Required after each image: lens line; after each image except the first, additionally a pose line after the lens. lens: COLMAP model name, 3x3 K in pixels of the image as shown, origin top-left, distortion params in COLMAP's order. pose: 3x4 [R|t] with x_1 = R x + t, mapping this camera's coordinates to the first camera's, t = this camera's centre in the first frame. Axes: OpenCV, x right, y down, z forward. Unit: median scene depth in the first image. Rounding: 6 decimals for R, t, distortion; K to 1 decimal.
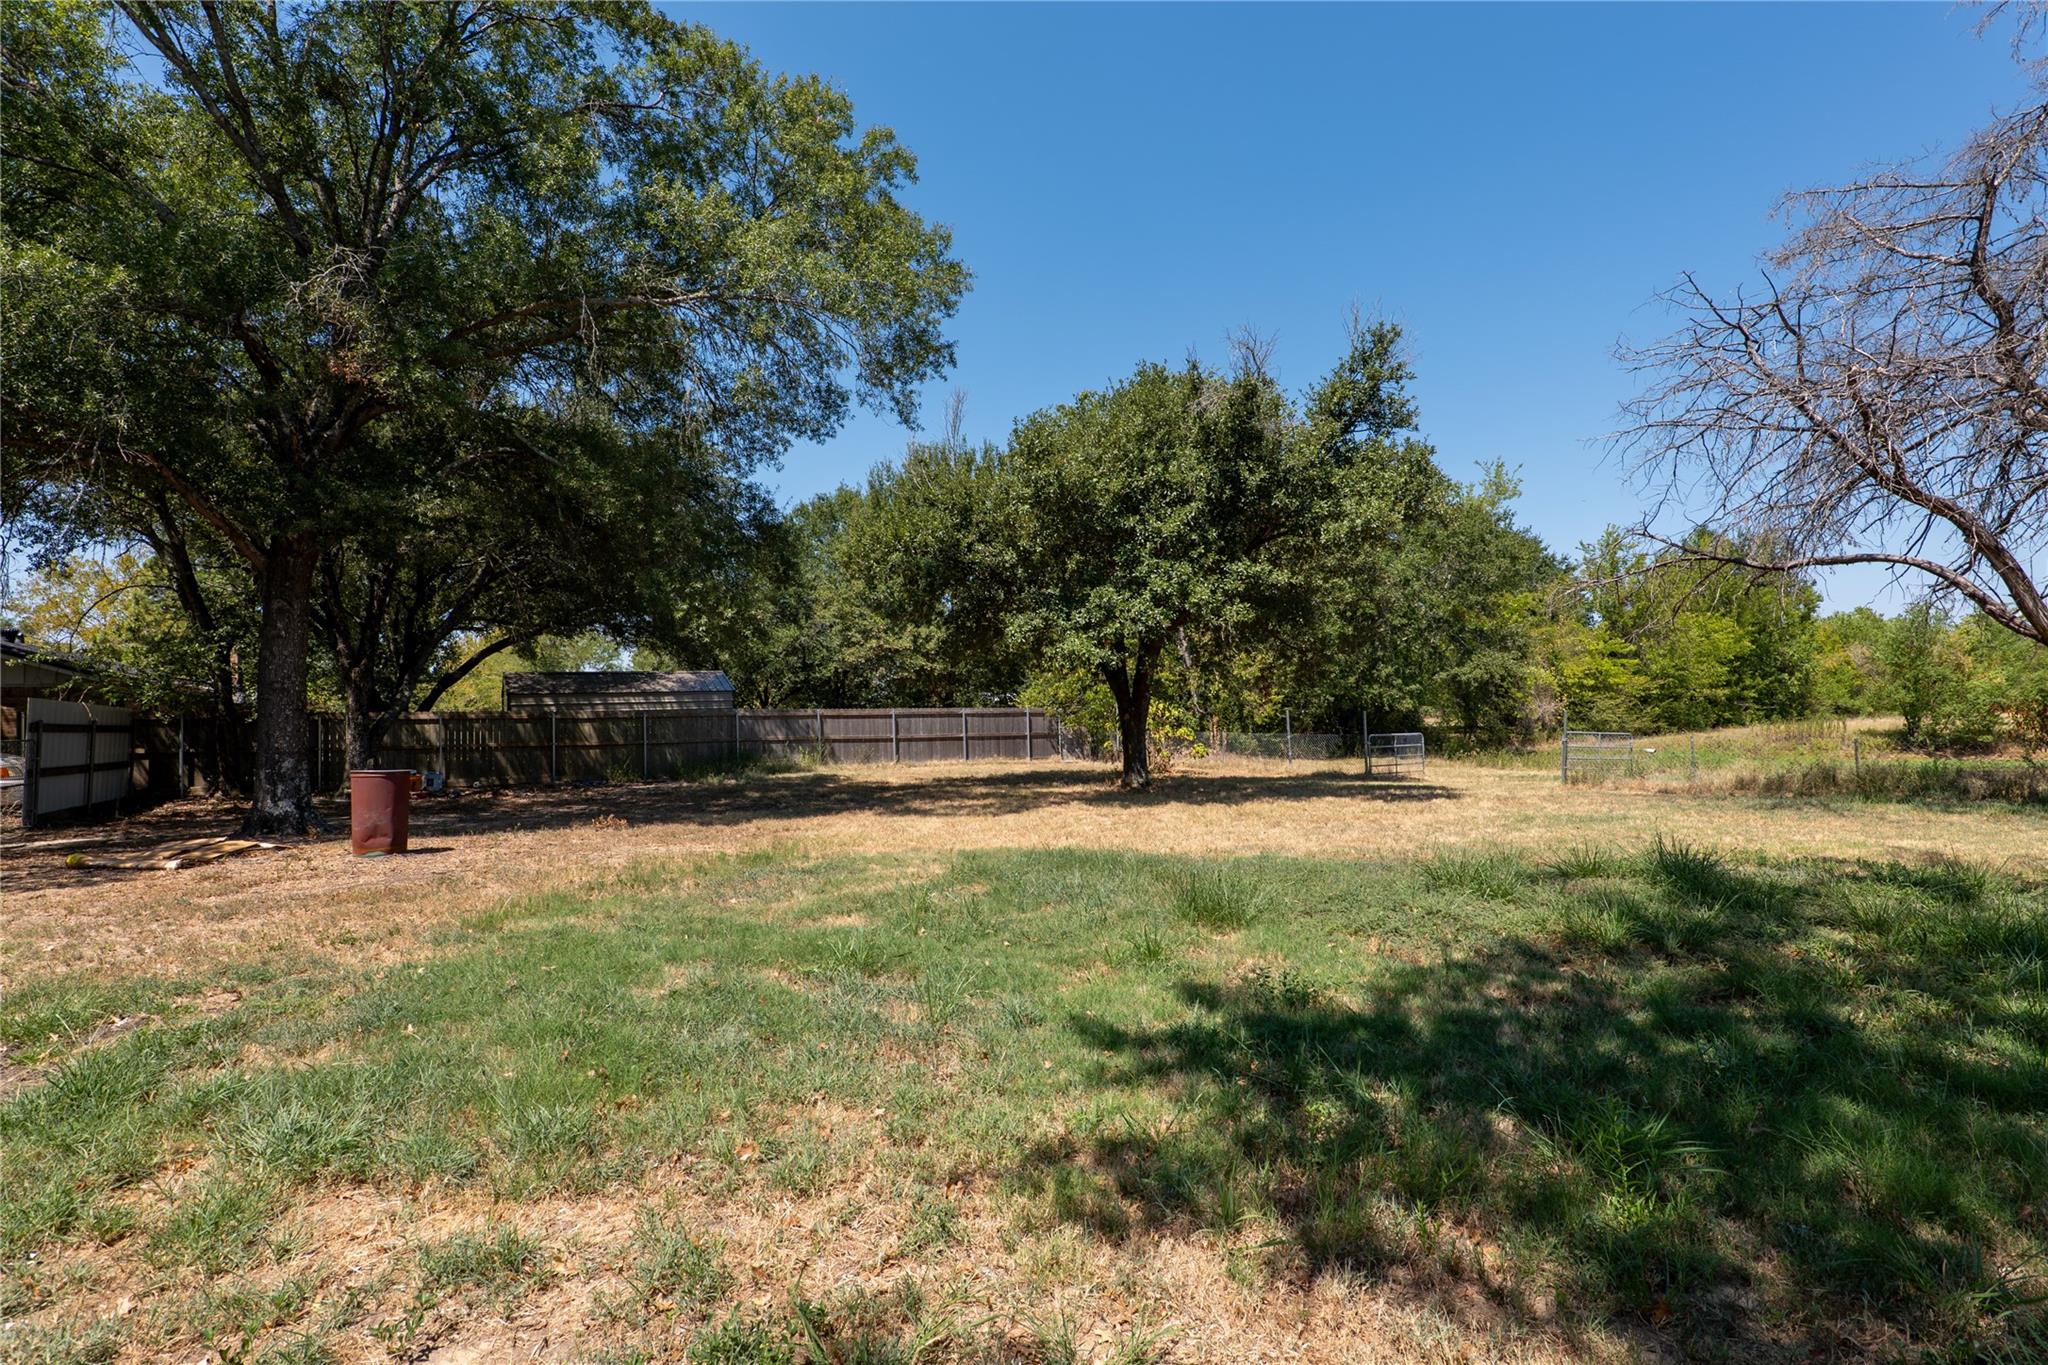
lens RADIAL K [[966.9, 0, 1024.0], [0, 966.9, 682.5], [0, 0, 1]] dist [0.001877, 0.000481]
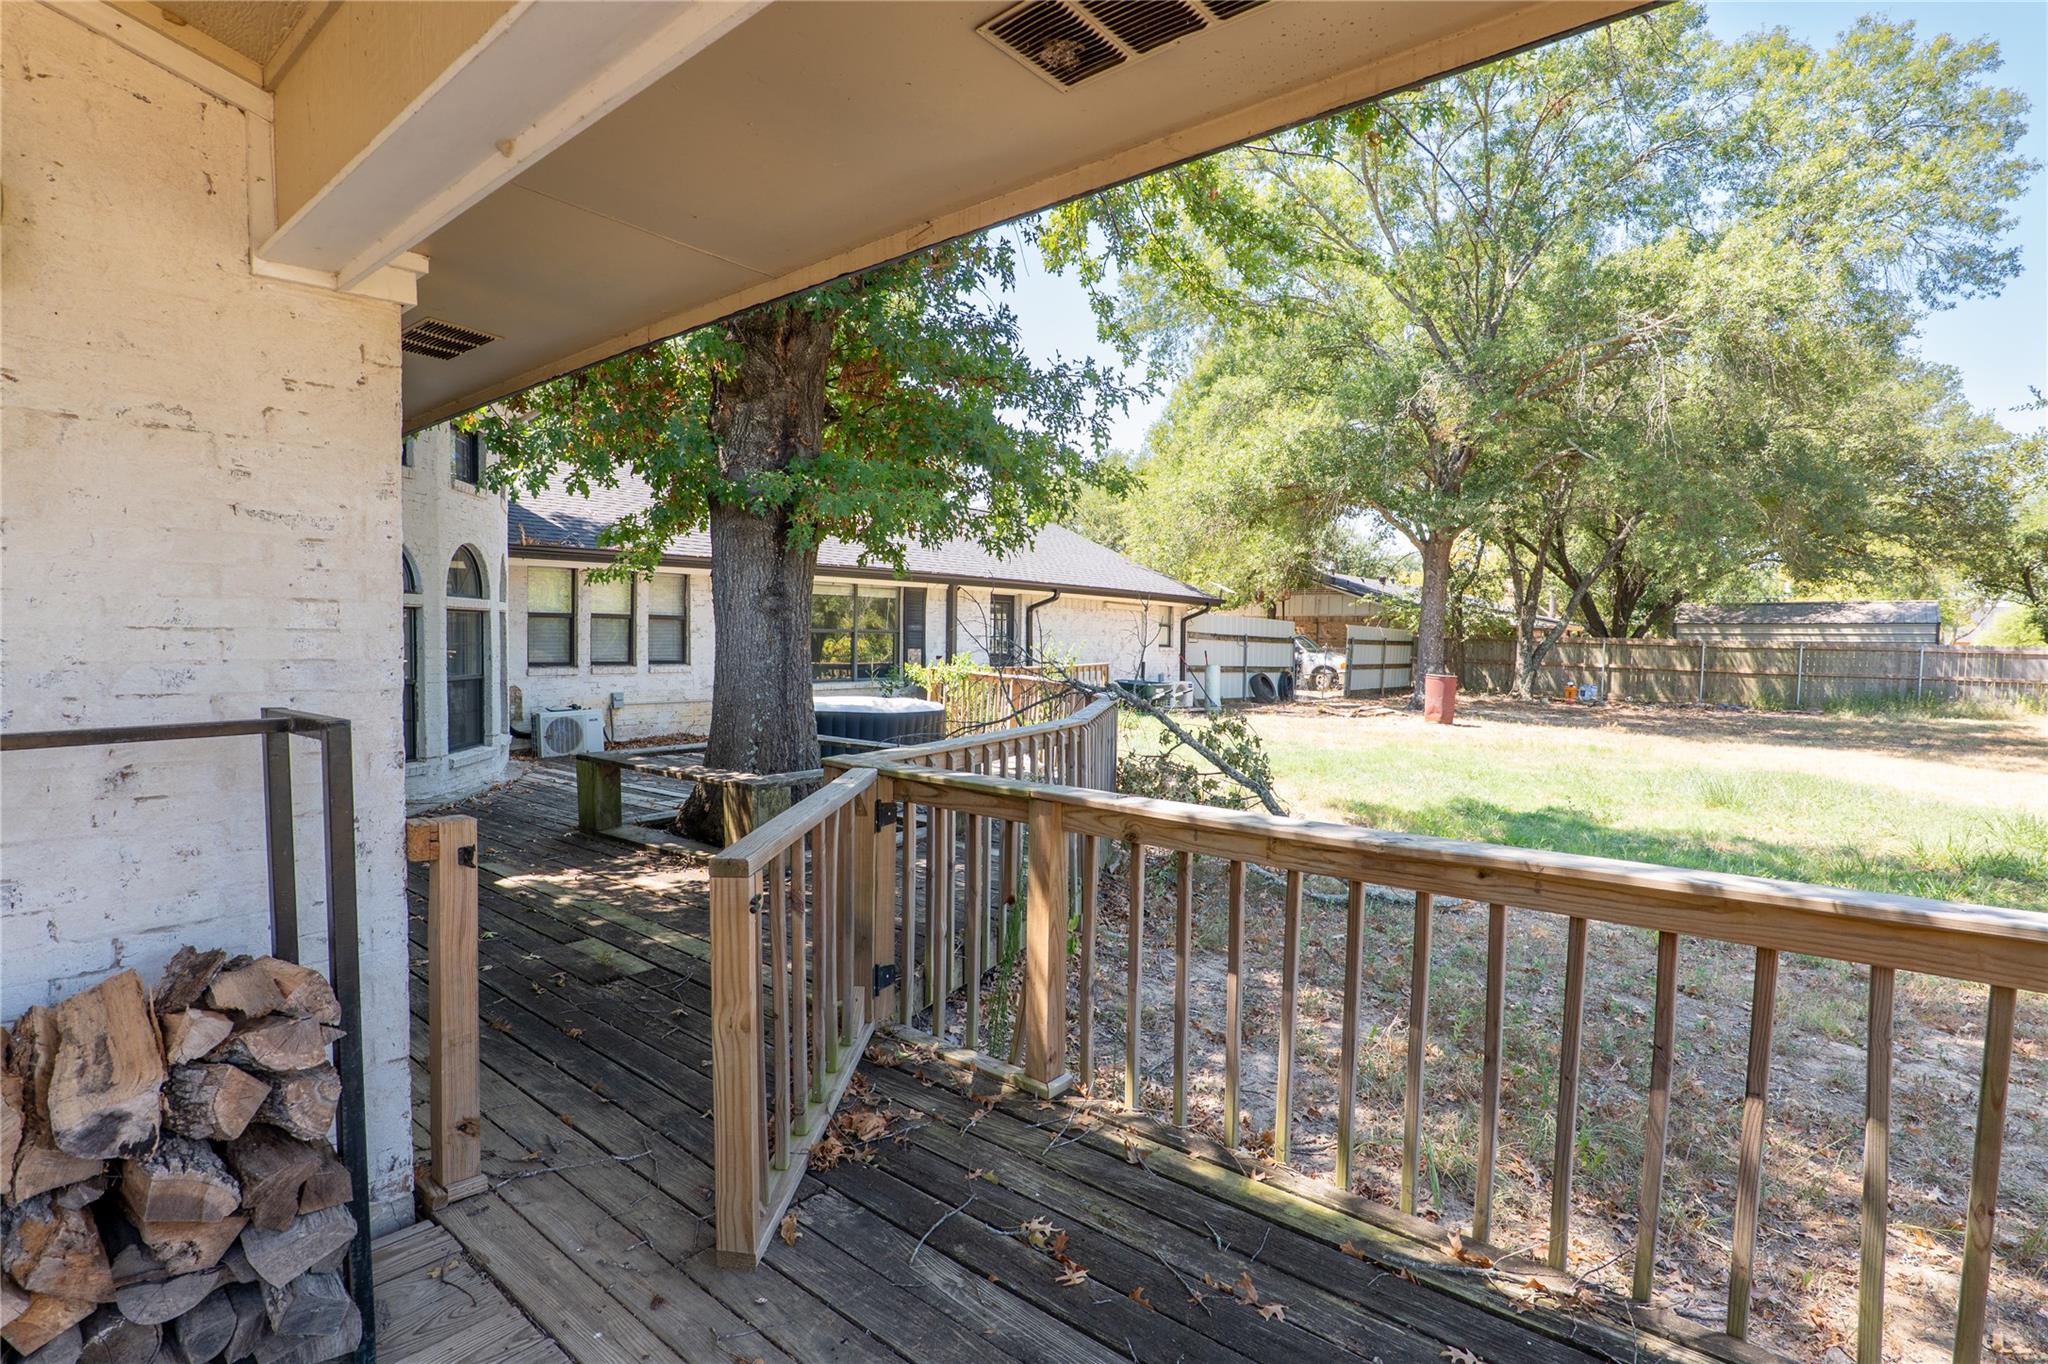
lens RADIAL K [[966.9, 0, 1024.0], [0, 966.9, 682.0], [0, 0, 1]] dist [0.001877, 0.000481]
pose [[0.339751, 0.067562, -0.938086, 0.430672], [0.006448, 0.997226, 0.074156, -0.014902], [0.940493, -0.031243, 0.338373, -0.178093]]
